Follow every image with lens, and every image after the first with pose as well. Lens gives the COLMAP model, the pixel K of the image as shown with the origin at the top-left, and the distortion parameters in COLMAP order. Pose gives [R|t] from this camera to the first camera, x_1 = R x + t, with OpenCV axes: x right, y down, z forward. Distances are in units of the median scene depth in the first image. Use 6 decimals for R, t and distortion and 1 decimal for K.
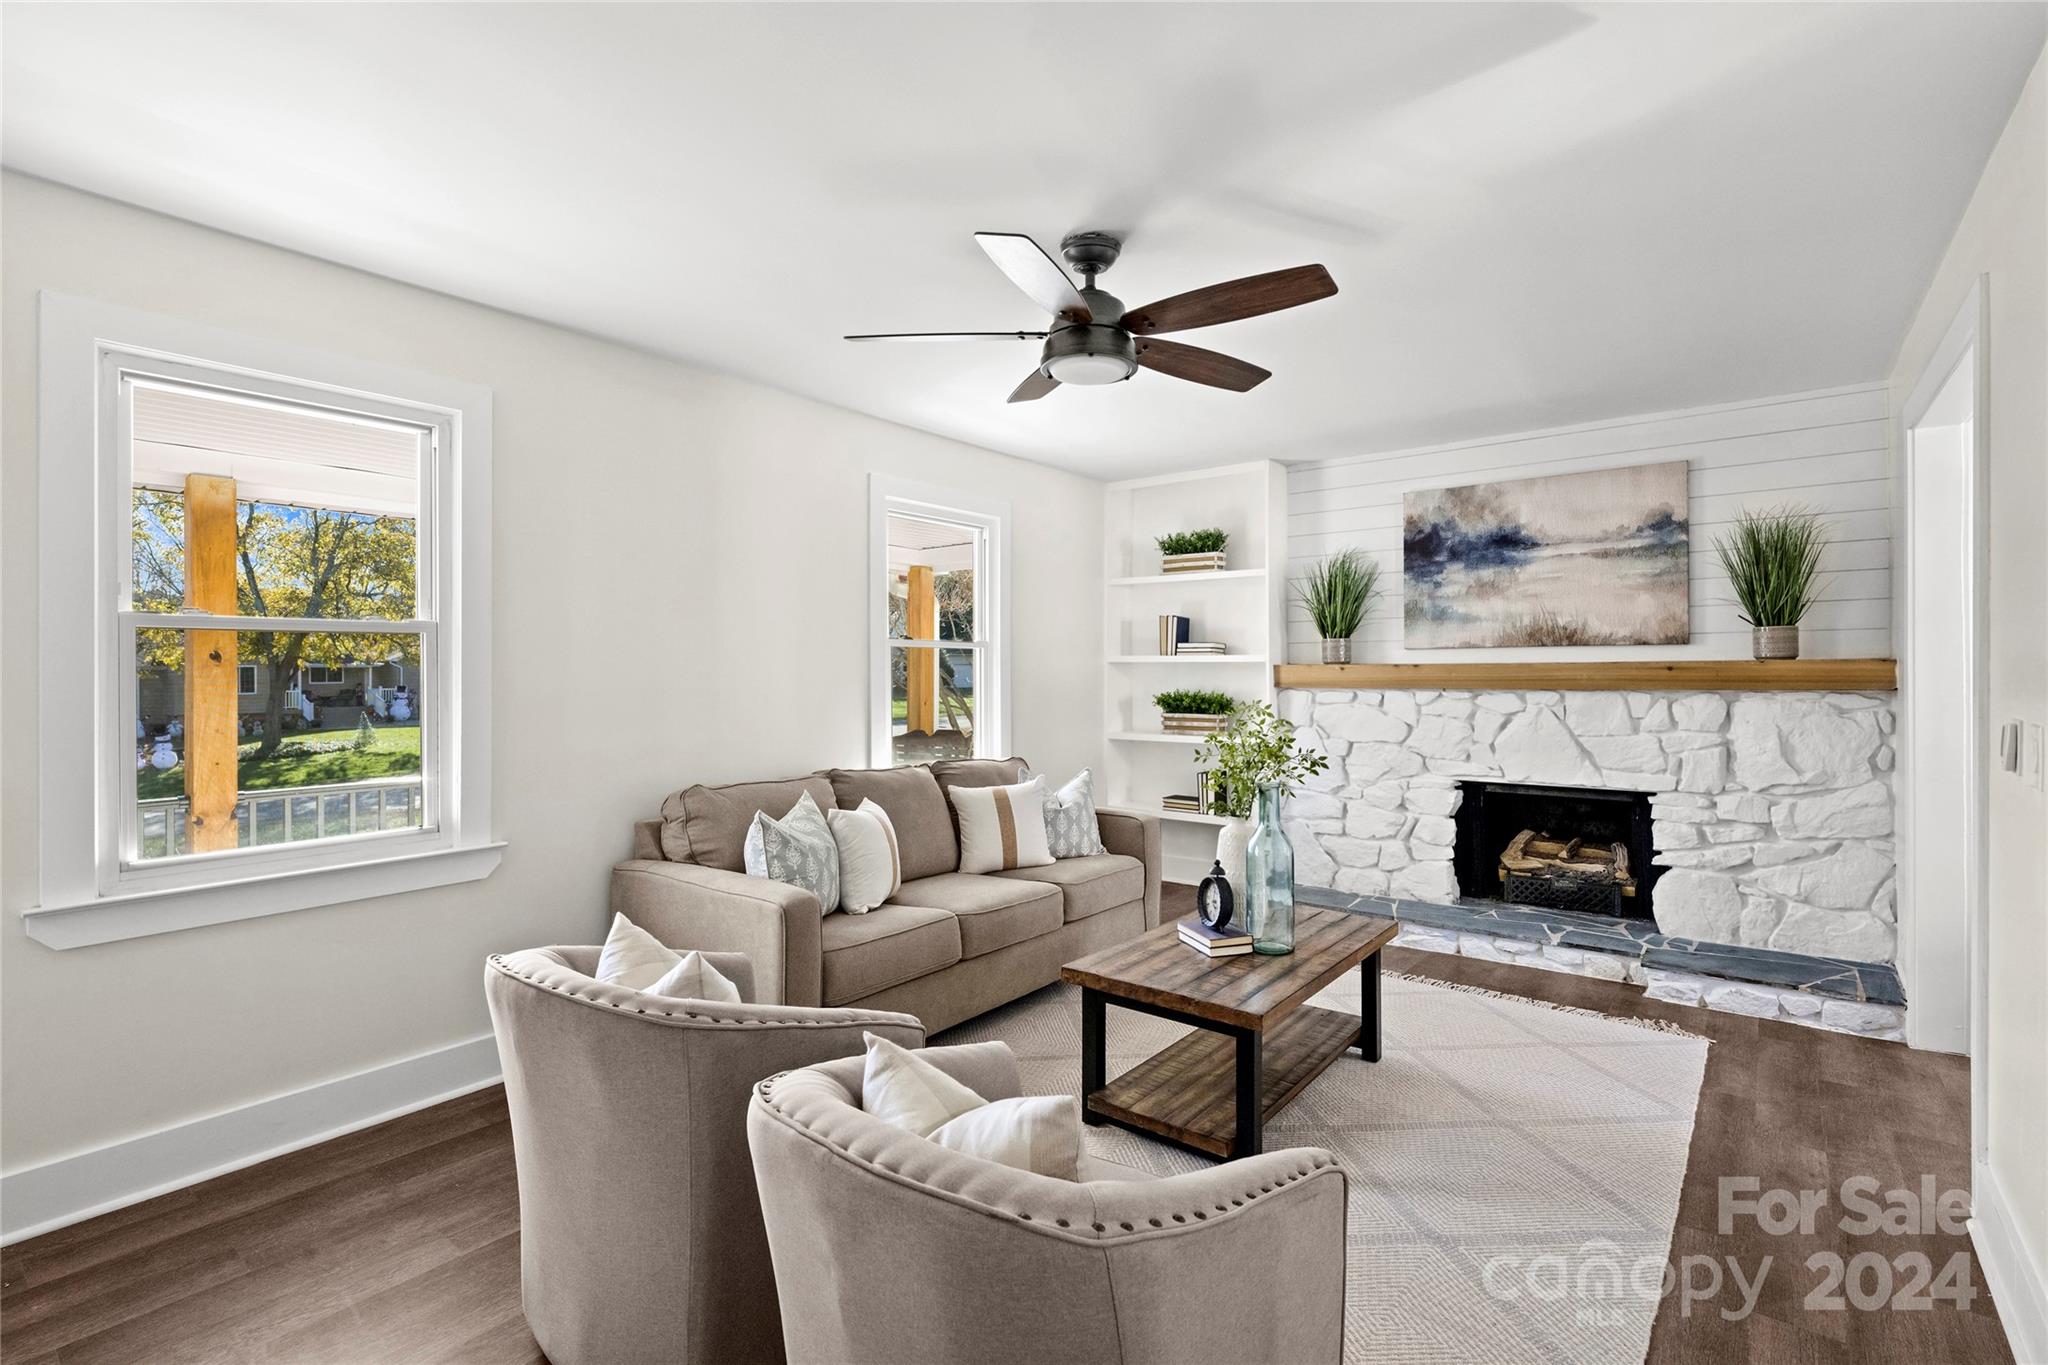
lens RADIAL K [[981.7, 0, 1012.9], [0, 981.7, 677.1], [0, 0, 1]] dist [-0.003133, -0.000194]
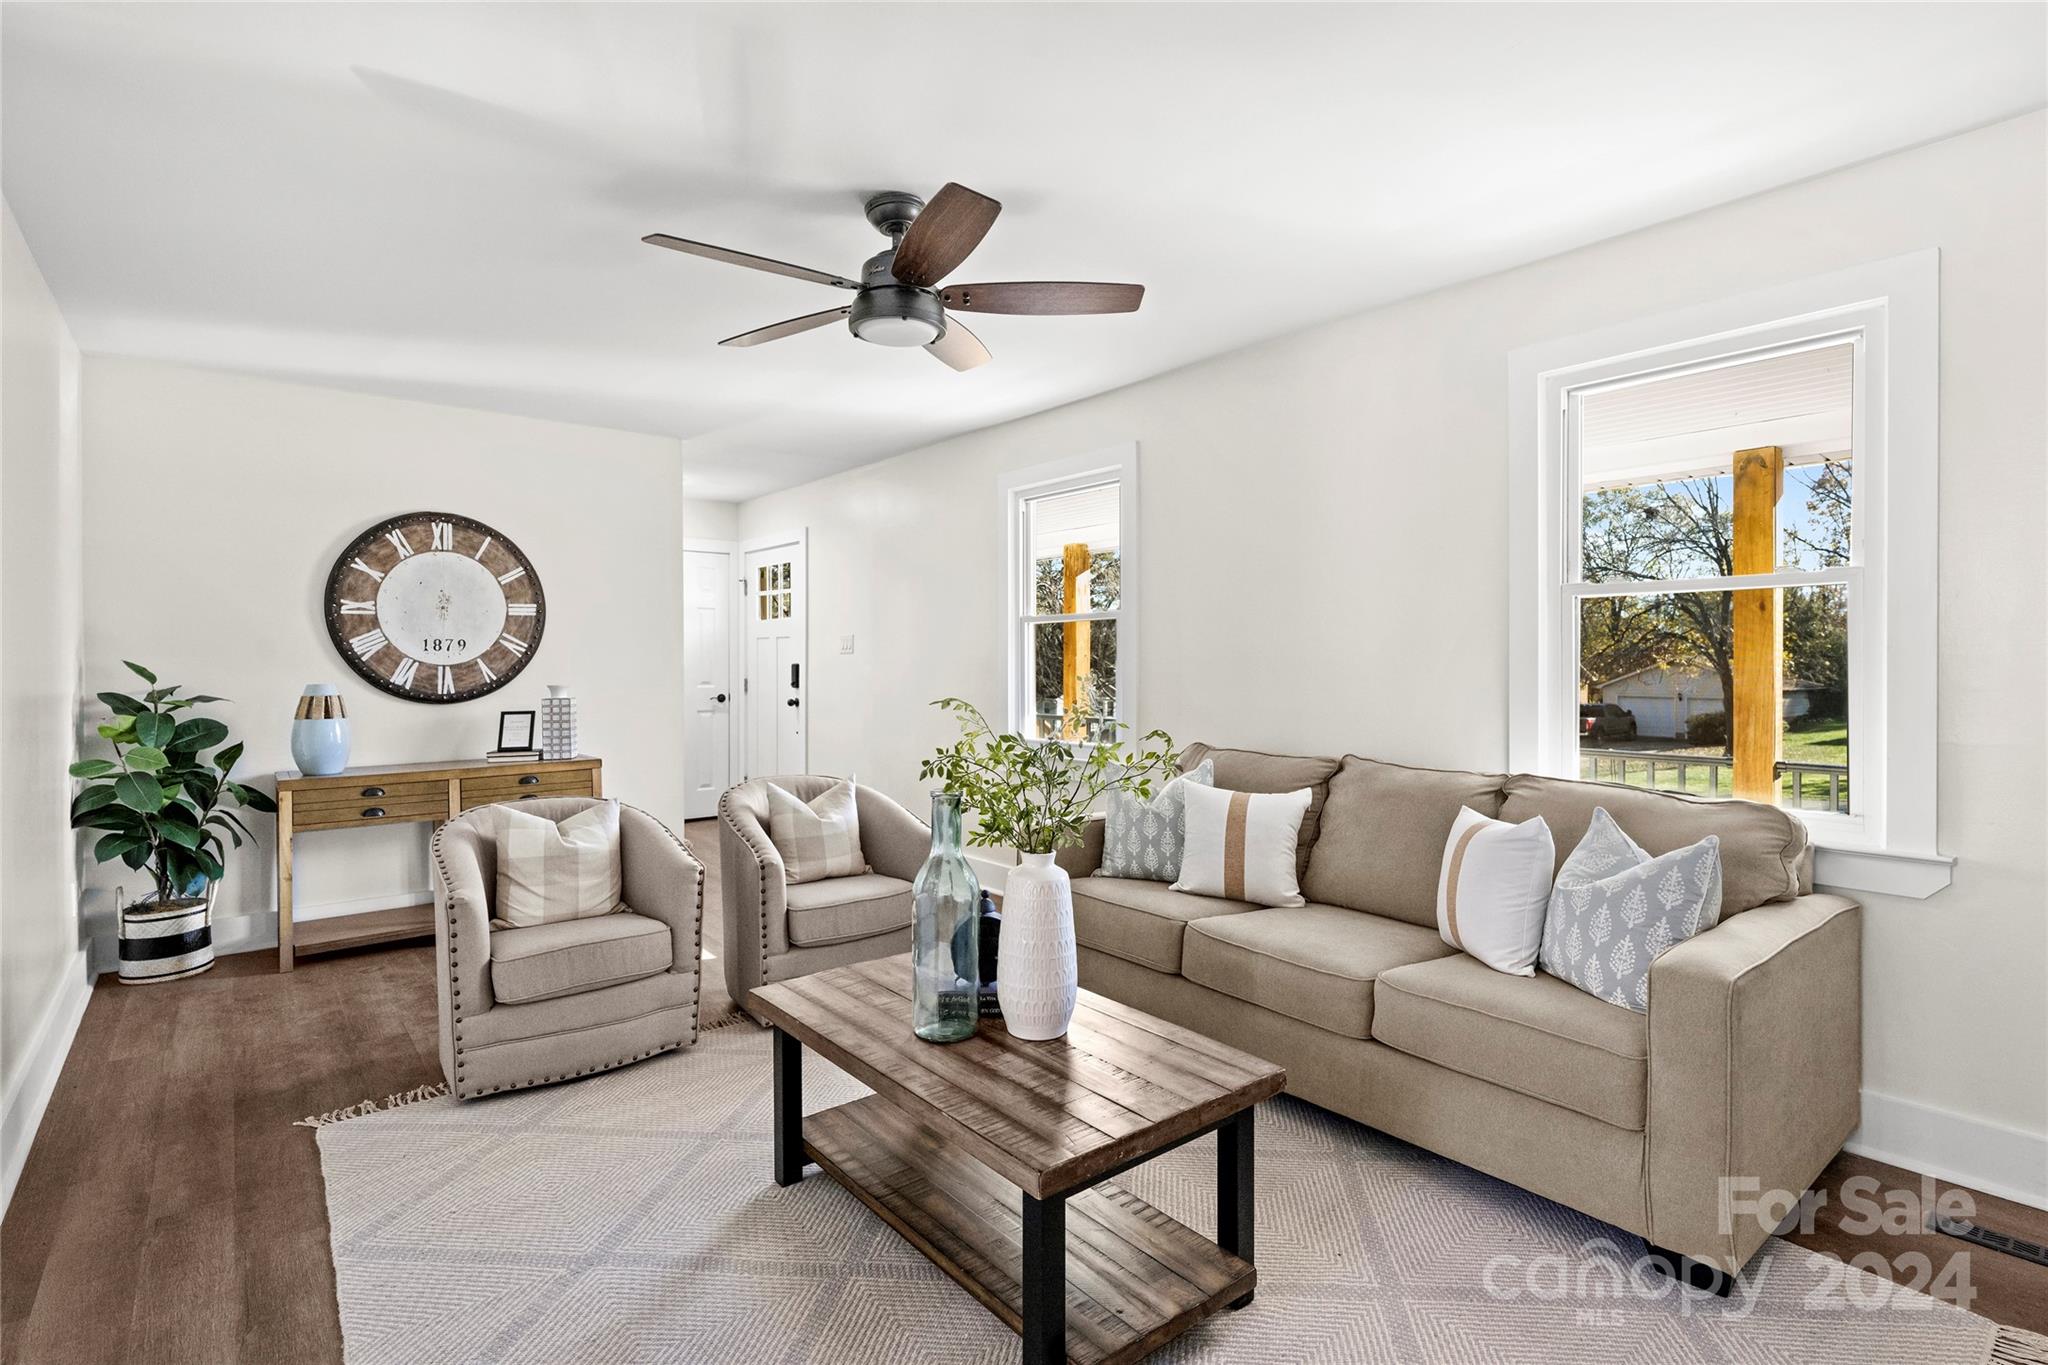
lens RADIAL K [[981.7, 0, 1012.5], [0, 981.7, 667.3], [0, 0, 1]] dist [-0.003133, -0.000194]
pose [[-0.235148, 0.013585, -0.971865, 0.994976], [-0.003148, 0.999886, 0.014738, 0.011177], [0.971955, 0.006525, -0.235078, 1.305287]]
